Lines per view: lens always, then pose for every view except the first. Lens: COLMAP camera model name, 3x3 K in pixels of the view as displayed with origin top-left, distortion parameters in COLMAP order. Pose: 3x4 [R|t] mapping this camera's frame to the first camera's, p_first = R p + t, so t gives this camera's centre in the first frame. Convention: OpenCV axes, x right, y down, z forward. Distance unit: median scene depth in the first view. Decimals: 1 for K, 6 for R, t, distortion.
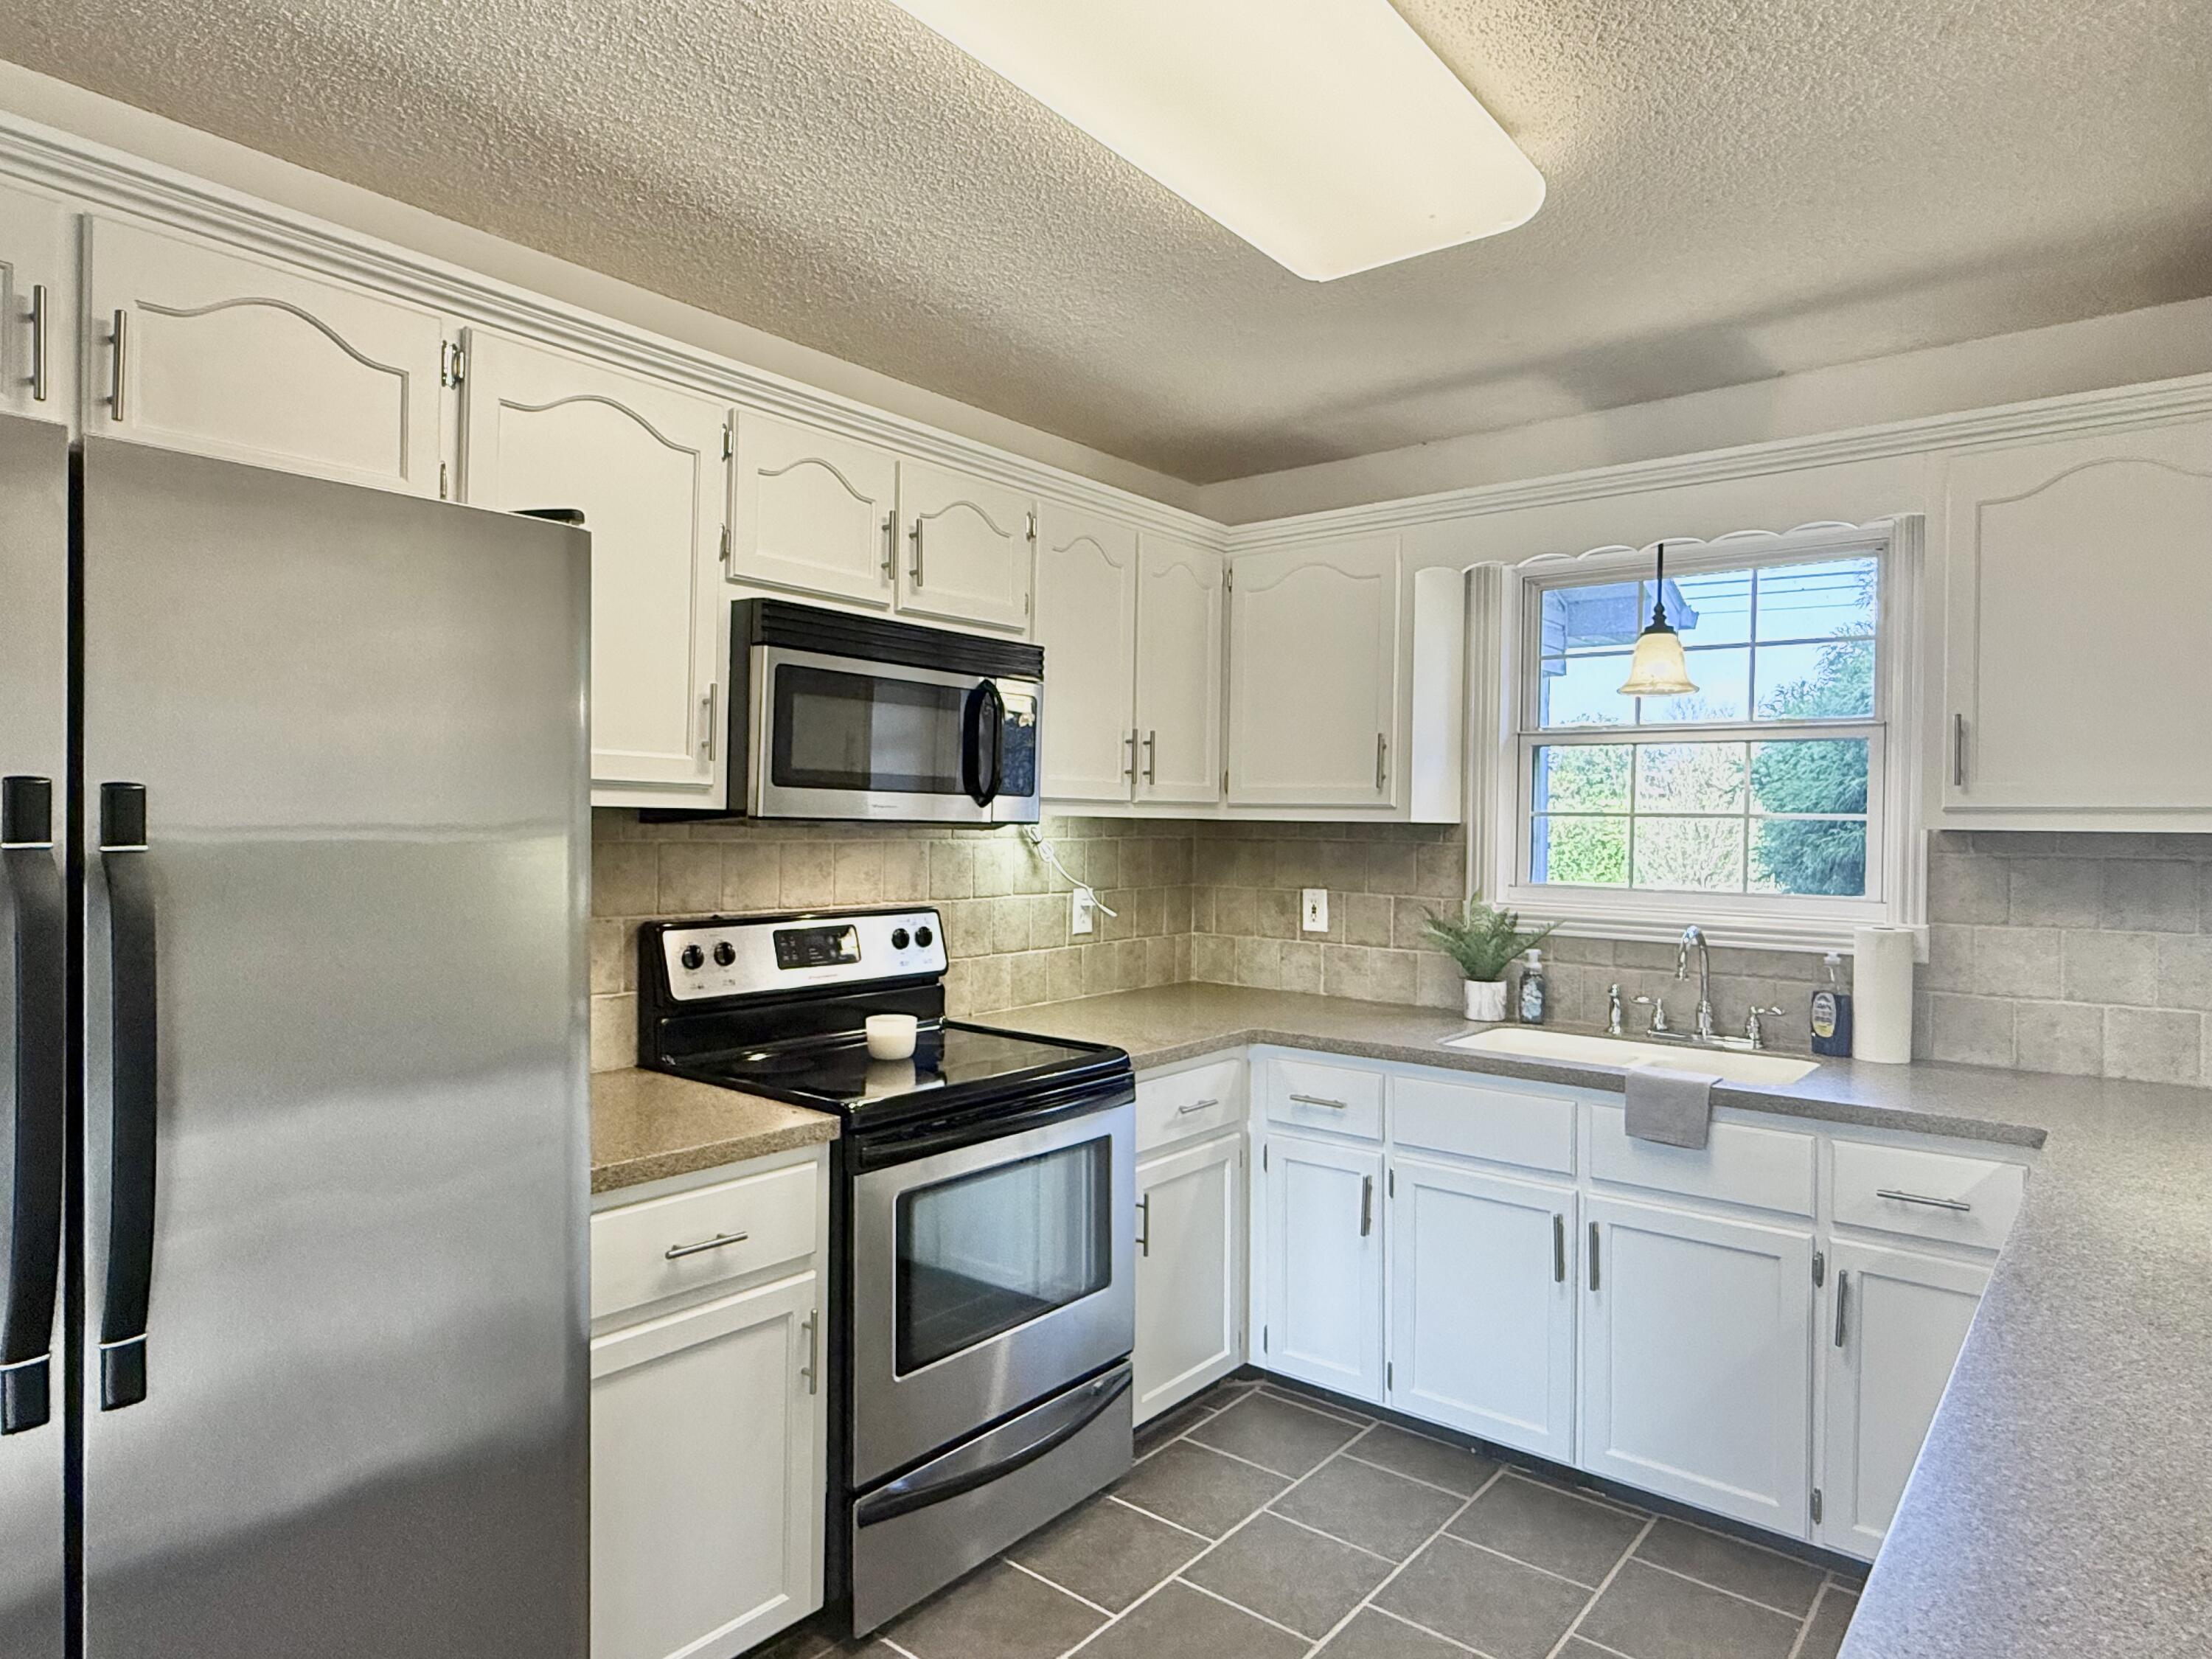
lens RADIAL K [[1296.5, 0, 1098.3], [0, 1296.5, 833.3], [0, 0, 1]] dist [-0.006804, 0.000378]
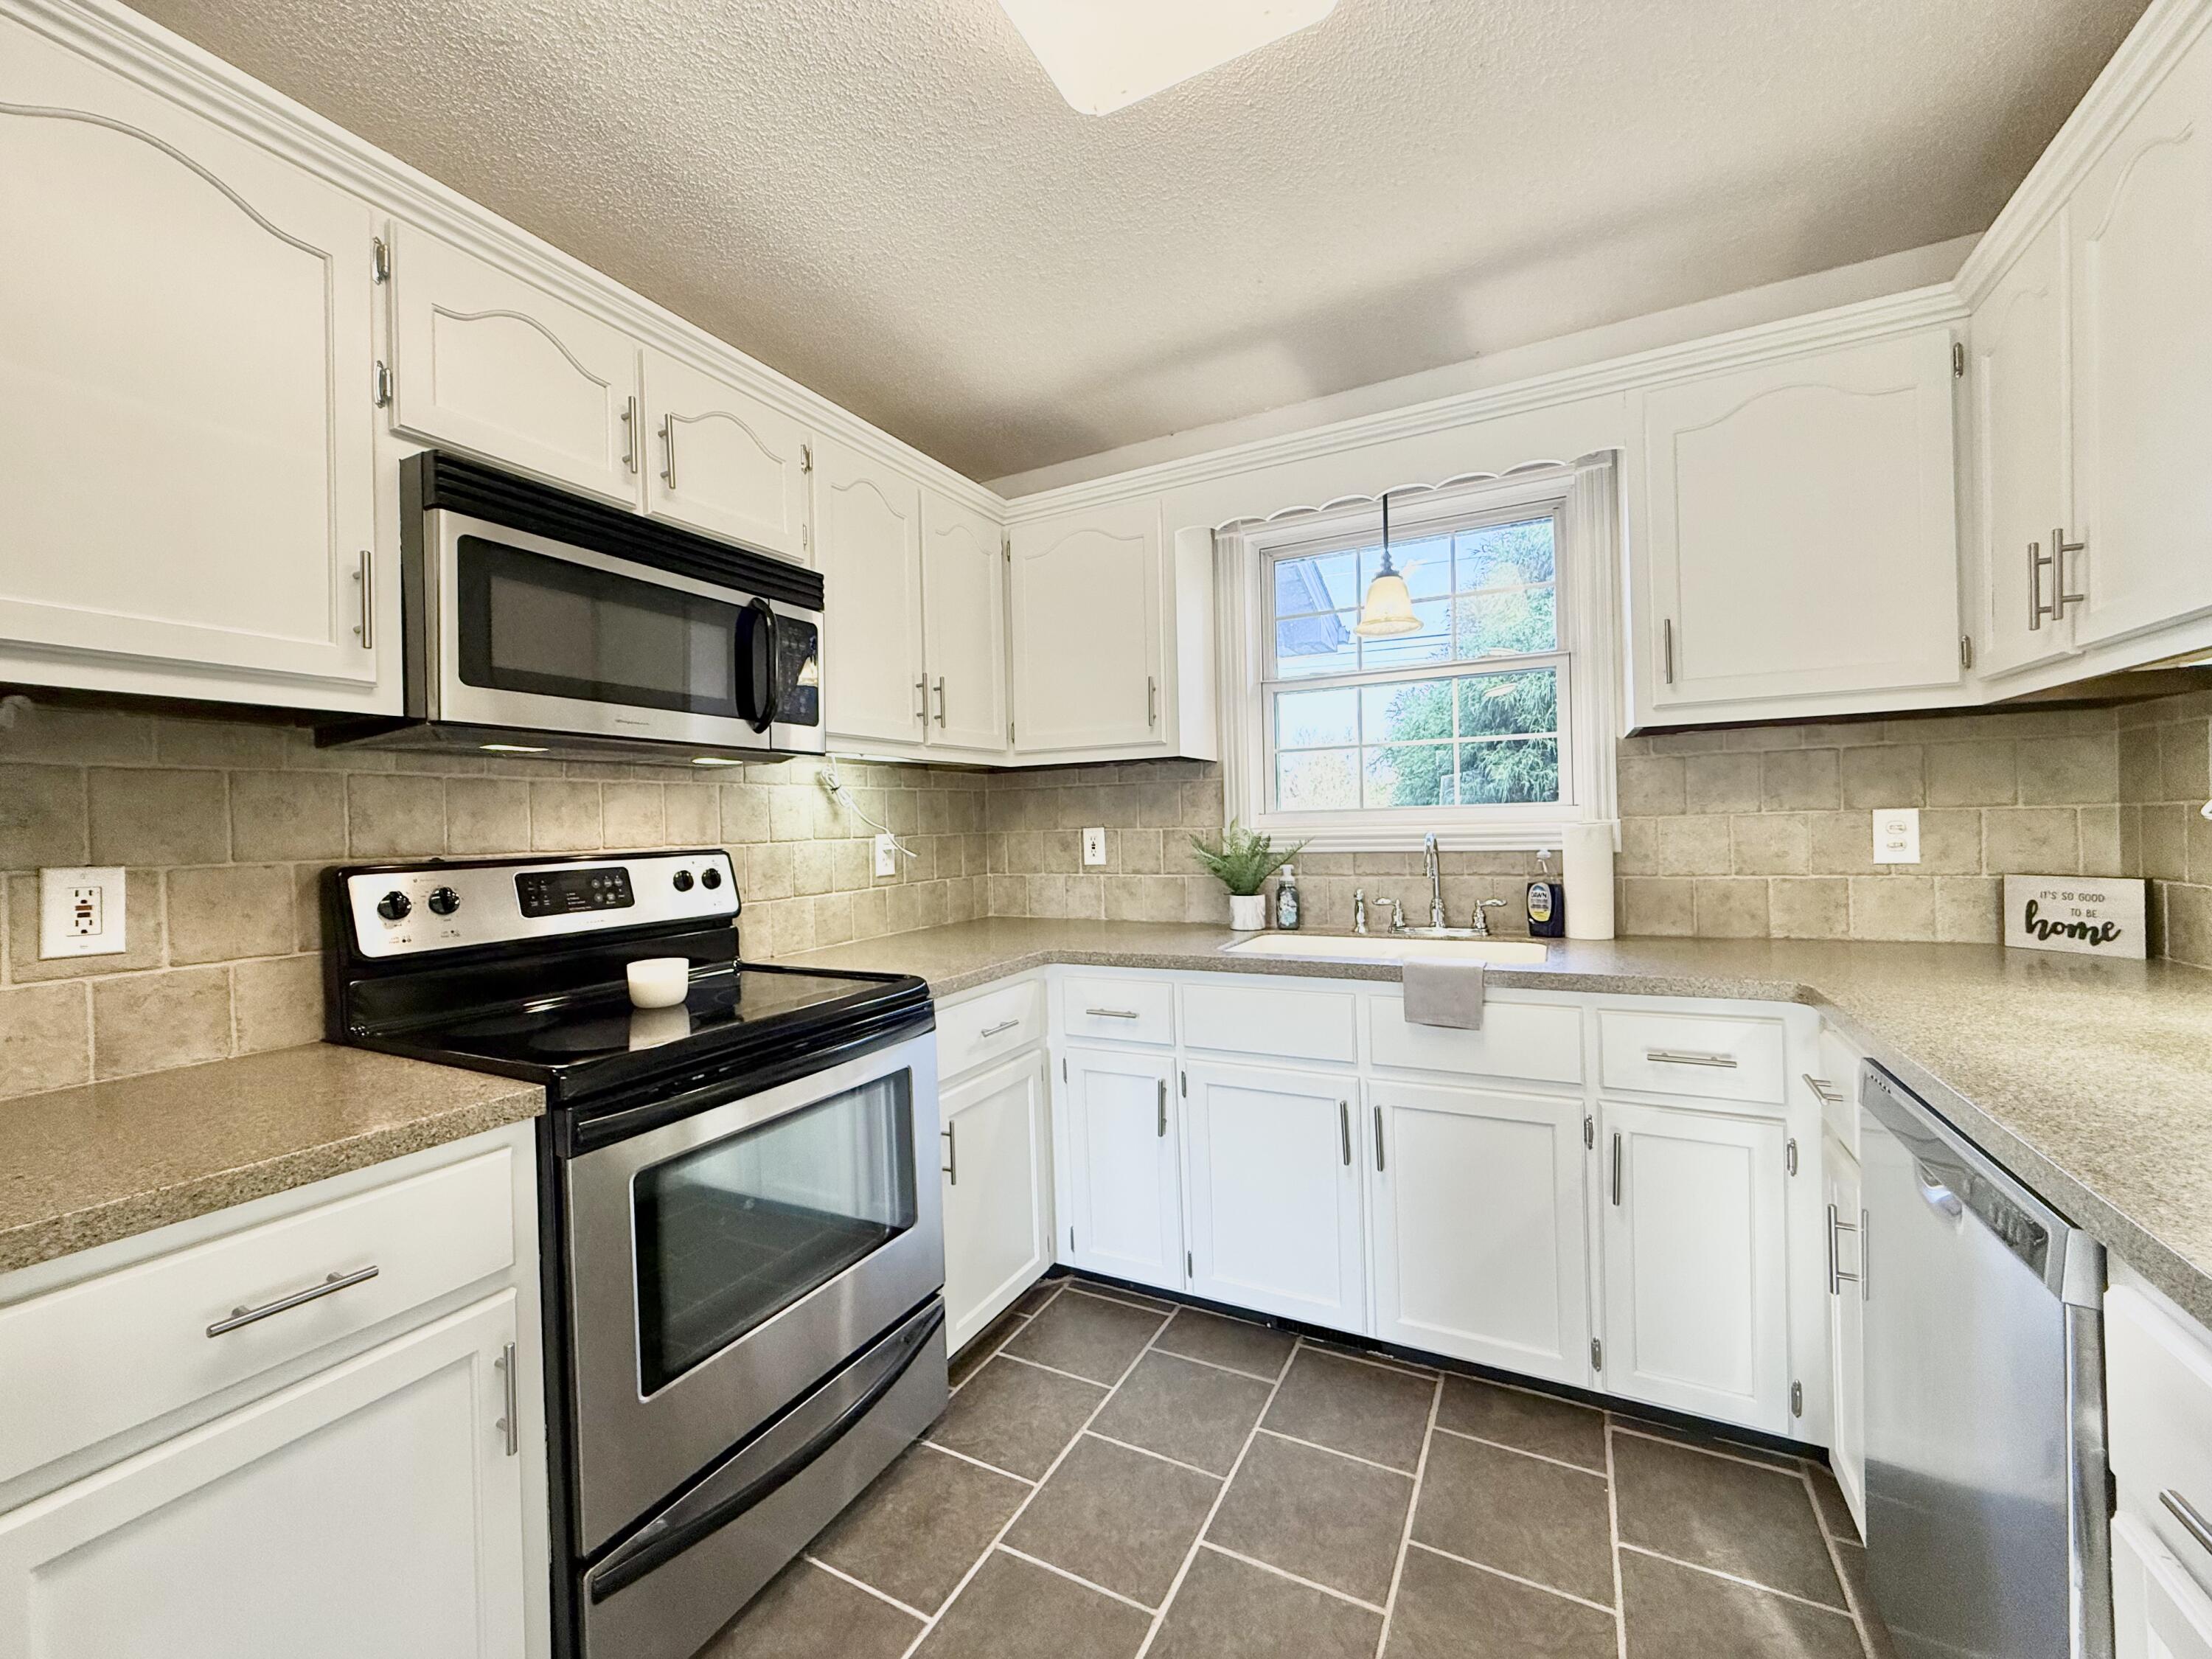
lens RADIAL K [[888.4, 0, 1102.5], [0, 888.4, 822.9], [0, 0, 1]] dist [-0.004352, 0.001892]
pose [[0.978784, -0.040661, 0.200821, 0.024160], [0.042641, 0.999075, -0.005544, 0.061022], [-0.200409, 0.013990, 0.979612, 0.320199]]
